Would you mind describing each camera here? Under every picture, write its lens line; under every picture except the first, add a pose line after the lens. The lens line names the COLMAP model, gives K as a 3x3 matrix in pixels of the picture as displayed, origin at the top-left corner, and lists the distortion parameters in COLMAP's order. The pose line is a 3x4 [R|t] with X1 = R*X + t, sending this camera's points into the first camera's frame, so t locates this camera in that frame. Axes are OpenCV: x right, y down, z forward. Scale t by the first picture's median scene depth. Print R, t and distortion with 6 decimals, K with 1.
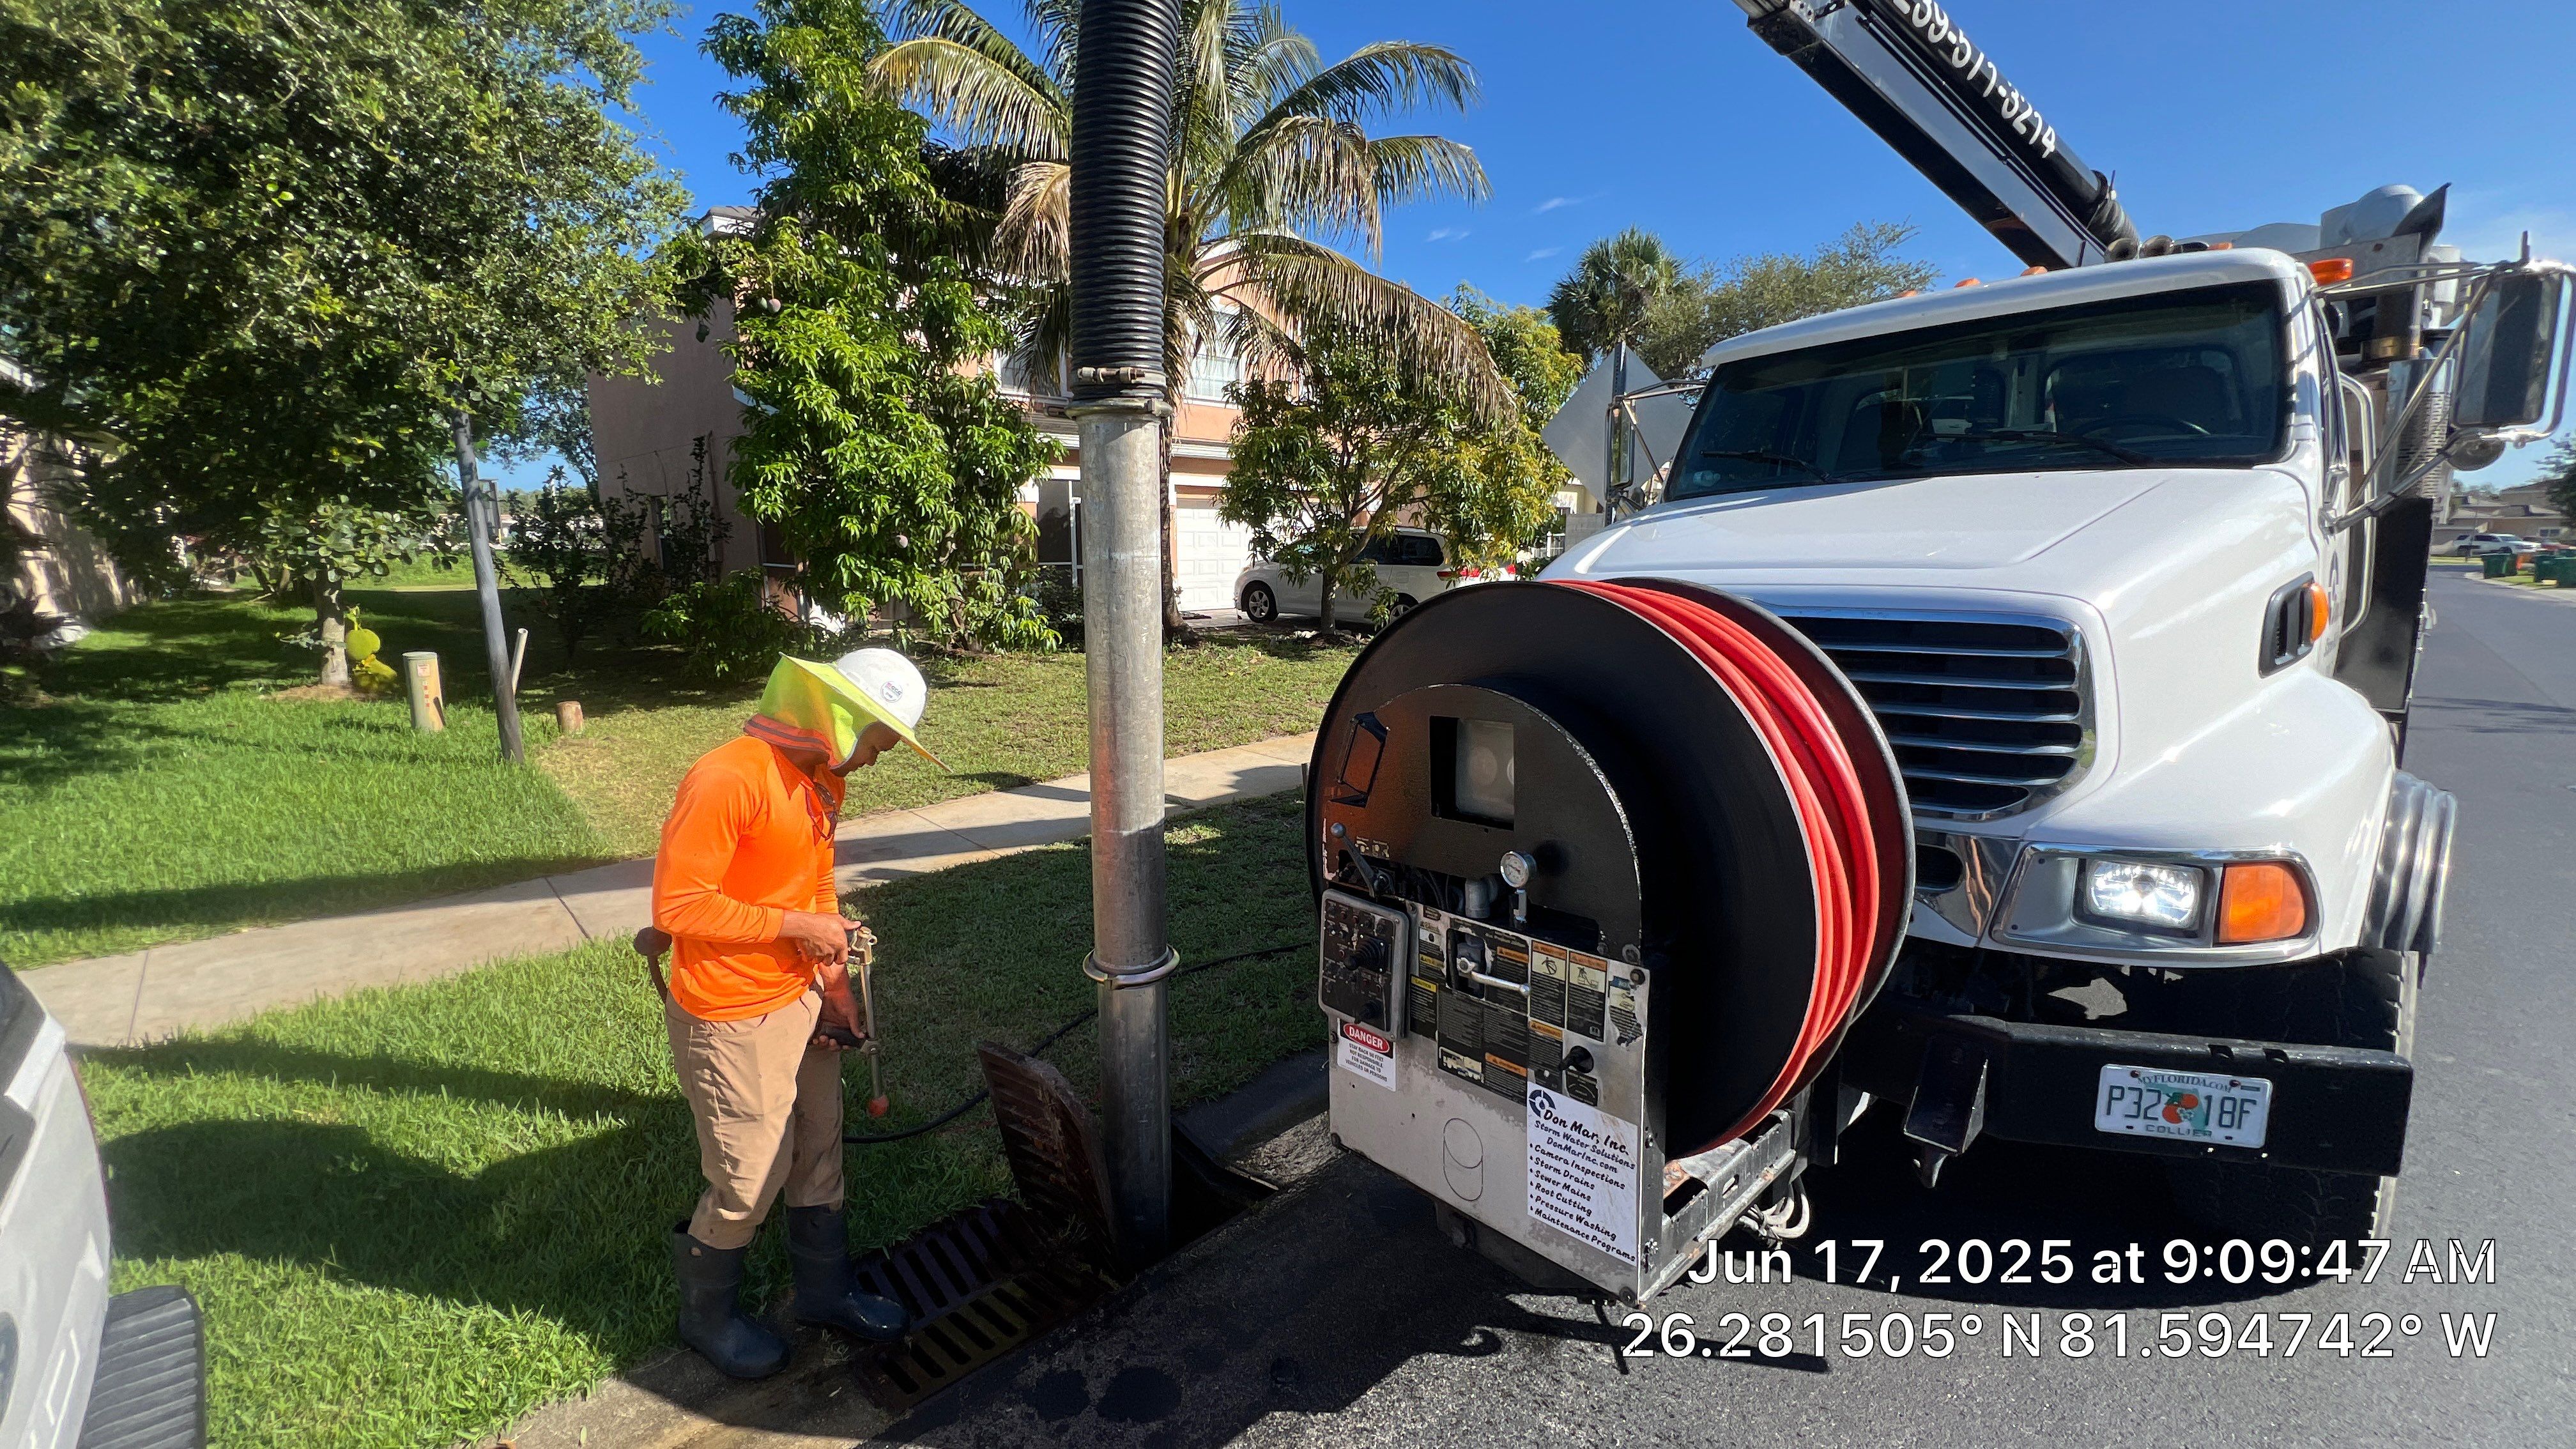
lens RADIAL K [[1048.7, 0, 1288.0], [0, 1048.7, 724.5], [0, 0, 1]] dist [-0.002878, 0.000094]
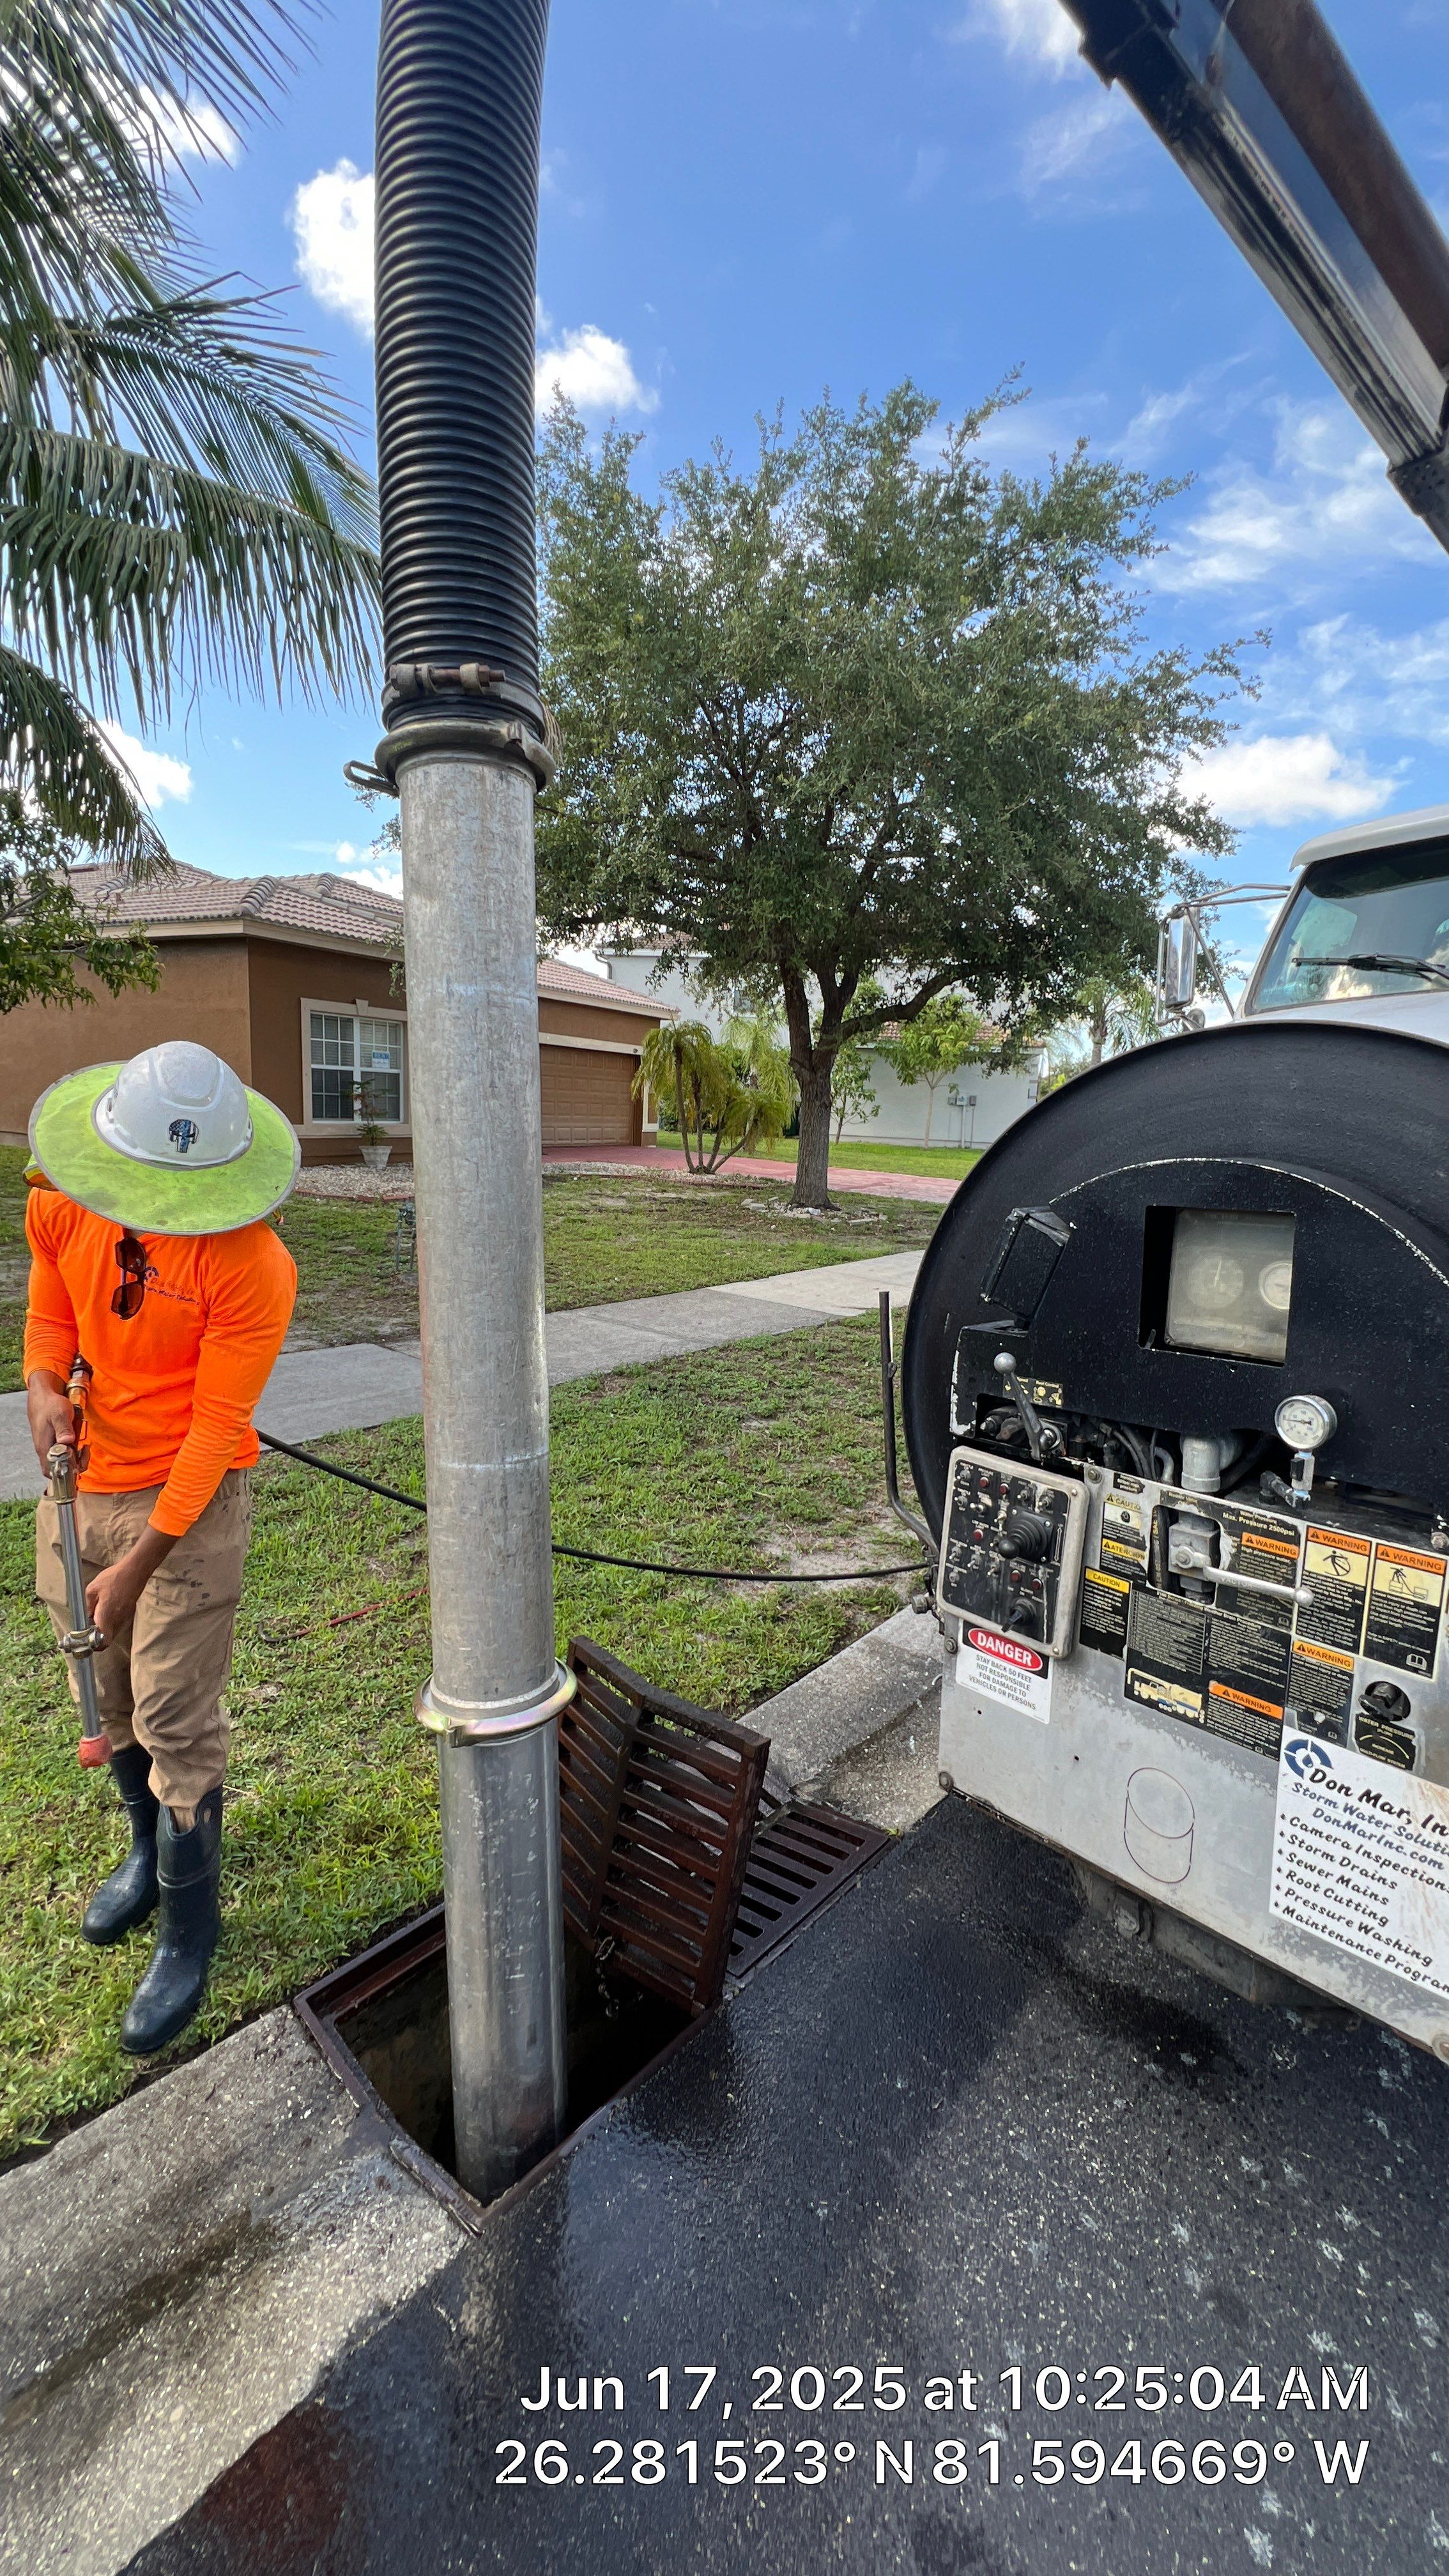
lens RADIAL K [[1035.7, 0, 759.1], [0, 1035.7, 1279.7], [0, 0, 1]] dist [-0.002253, 0.000003]
pose [[0.998303, 0.031355, 0.049062, -0.136918], [-0.031033, 0.999492, -0.007309, 0.047498], [-0.049266, 0.005774, 0.998769, 0.266991]]
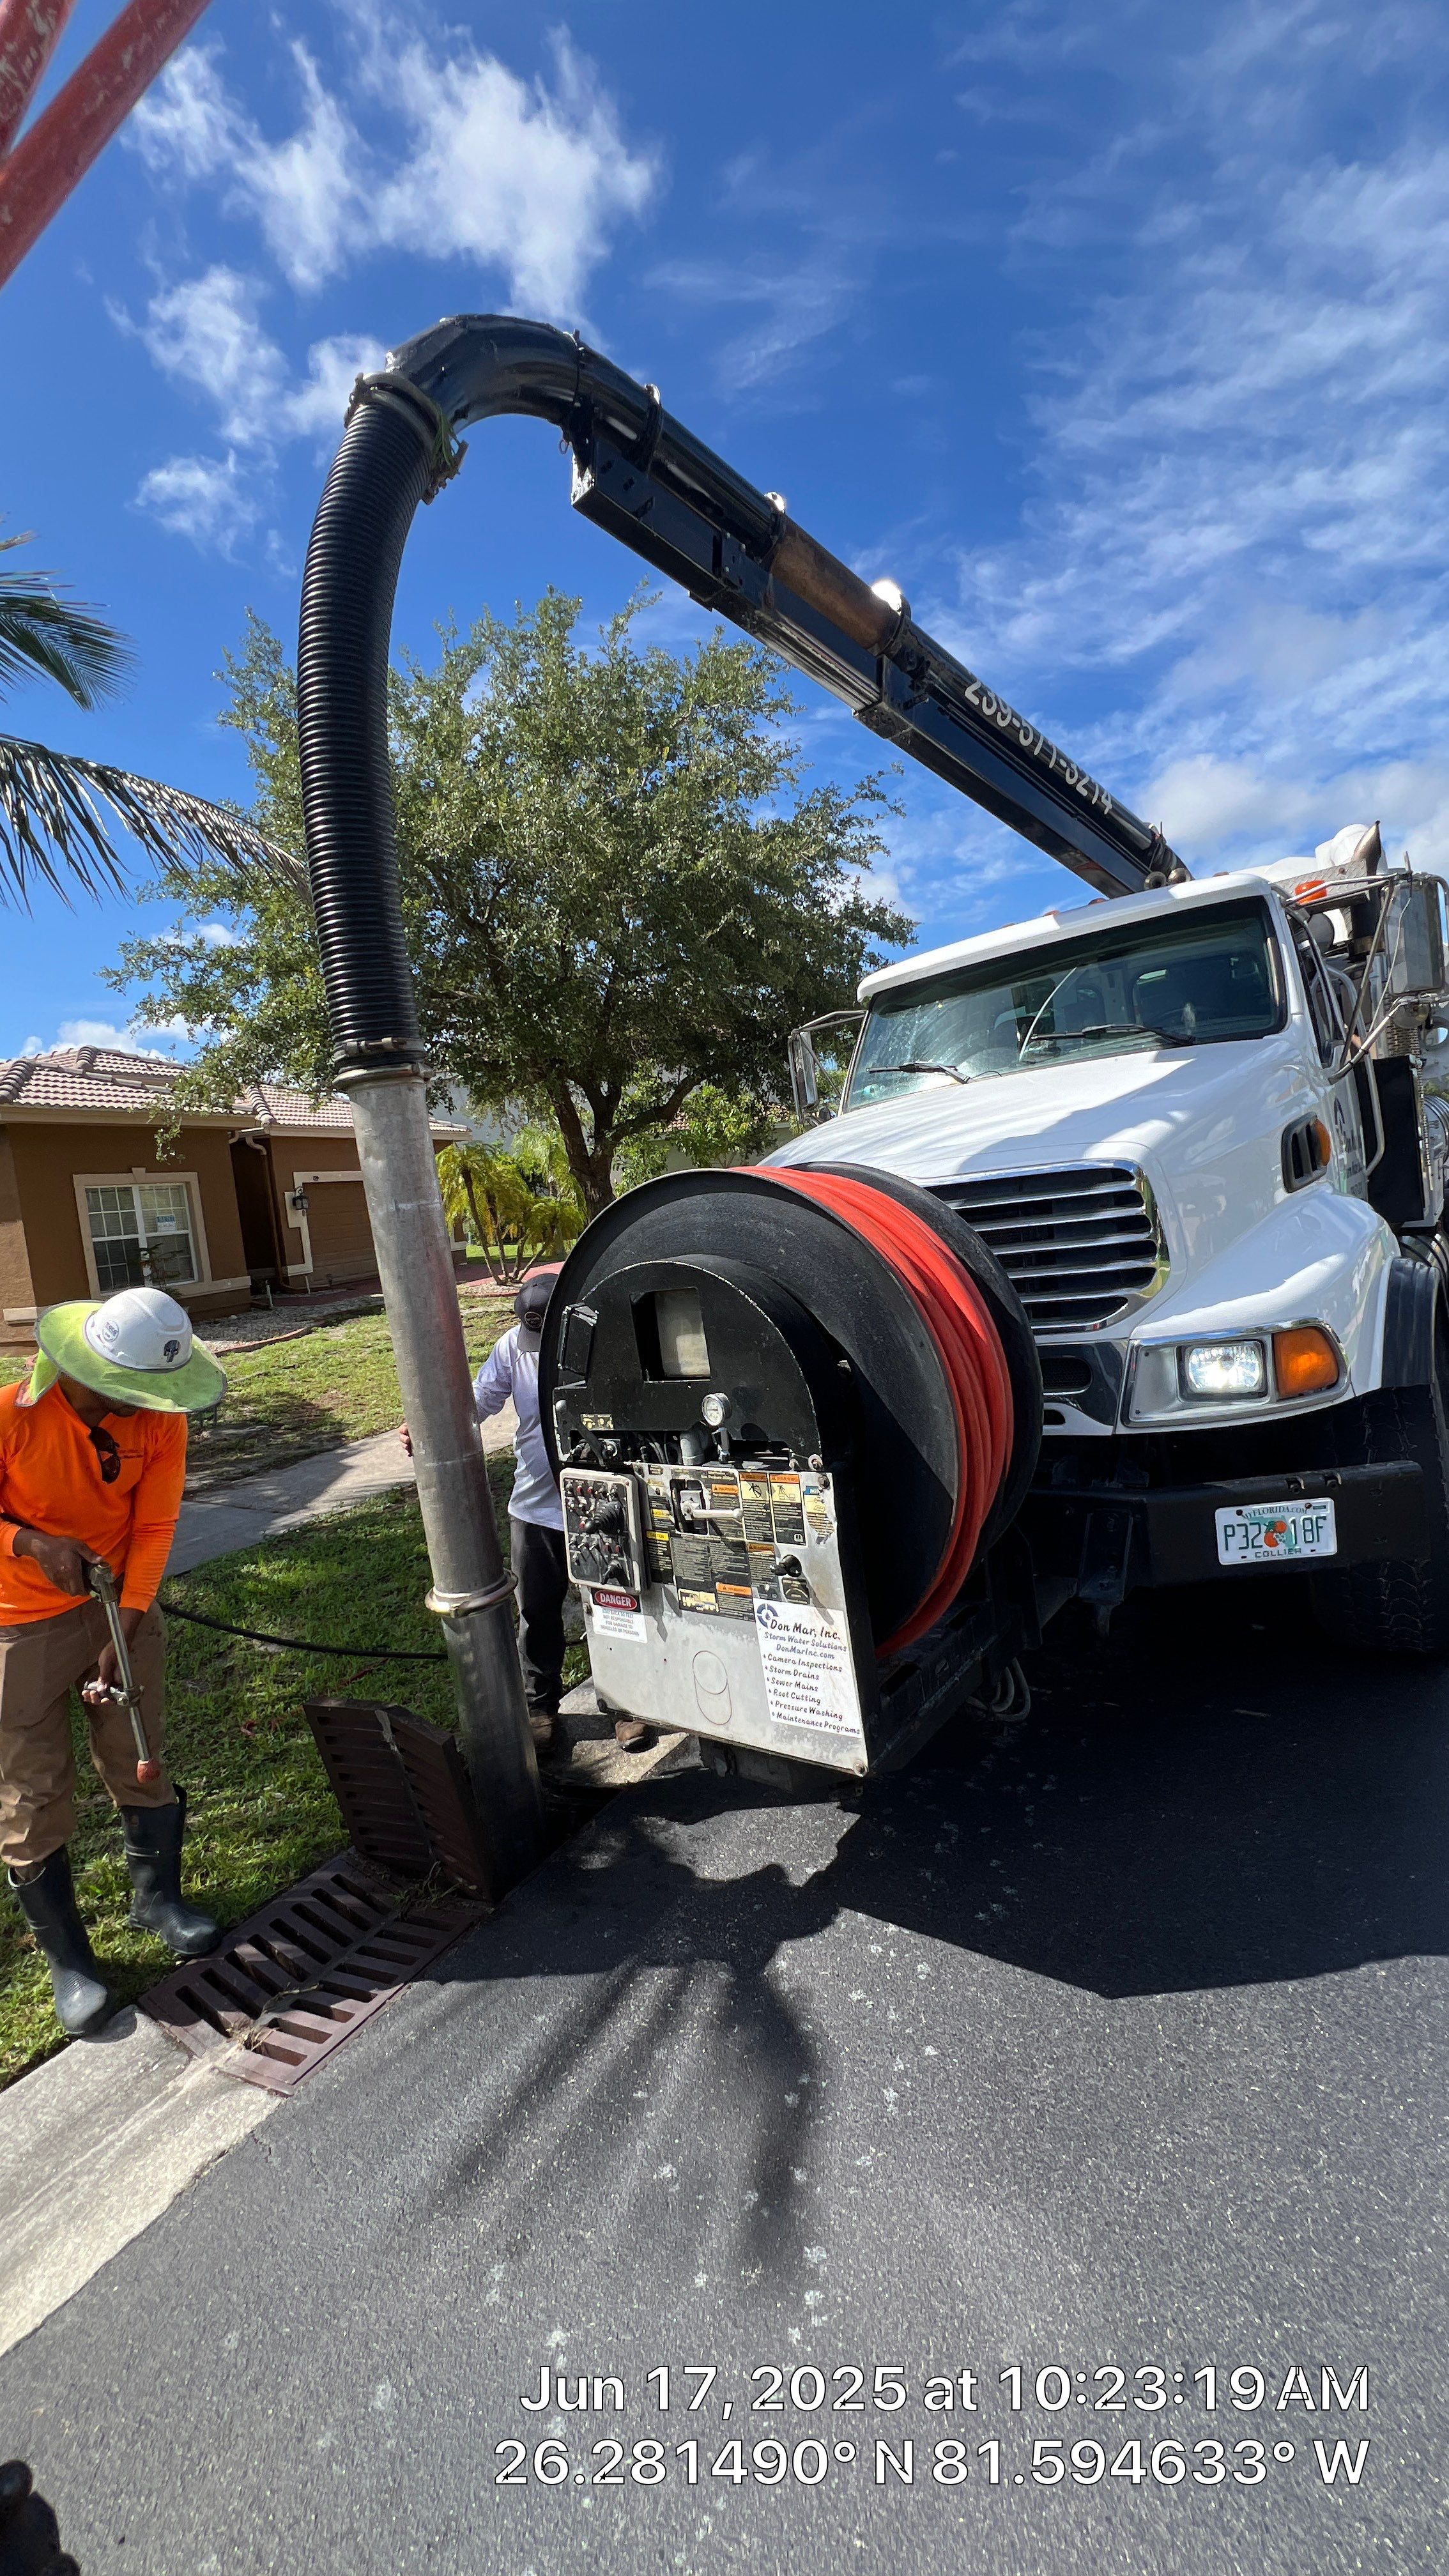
lens RADIAL K [[1035.7, 0, 759.1], [0, 1035.7, 1279.7], [0, 0, 1]] dist [-0.002253, 0.000003]
pose [[0.972471, -0.122236, 0.198391, 0.045406], [0.140129, 0.986996, -0.078760, 0.073274], [-0.186183, 0.104392, 0.976953, -0.108977]]
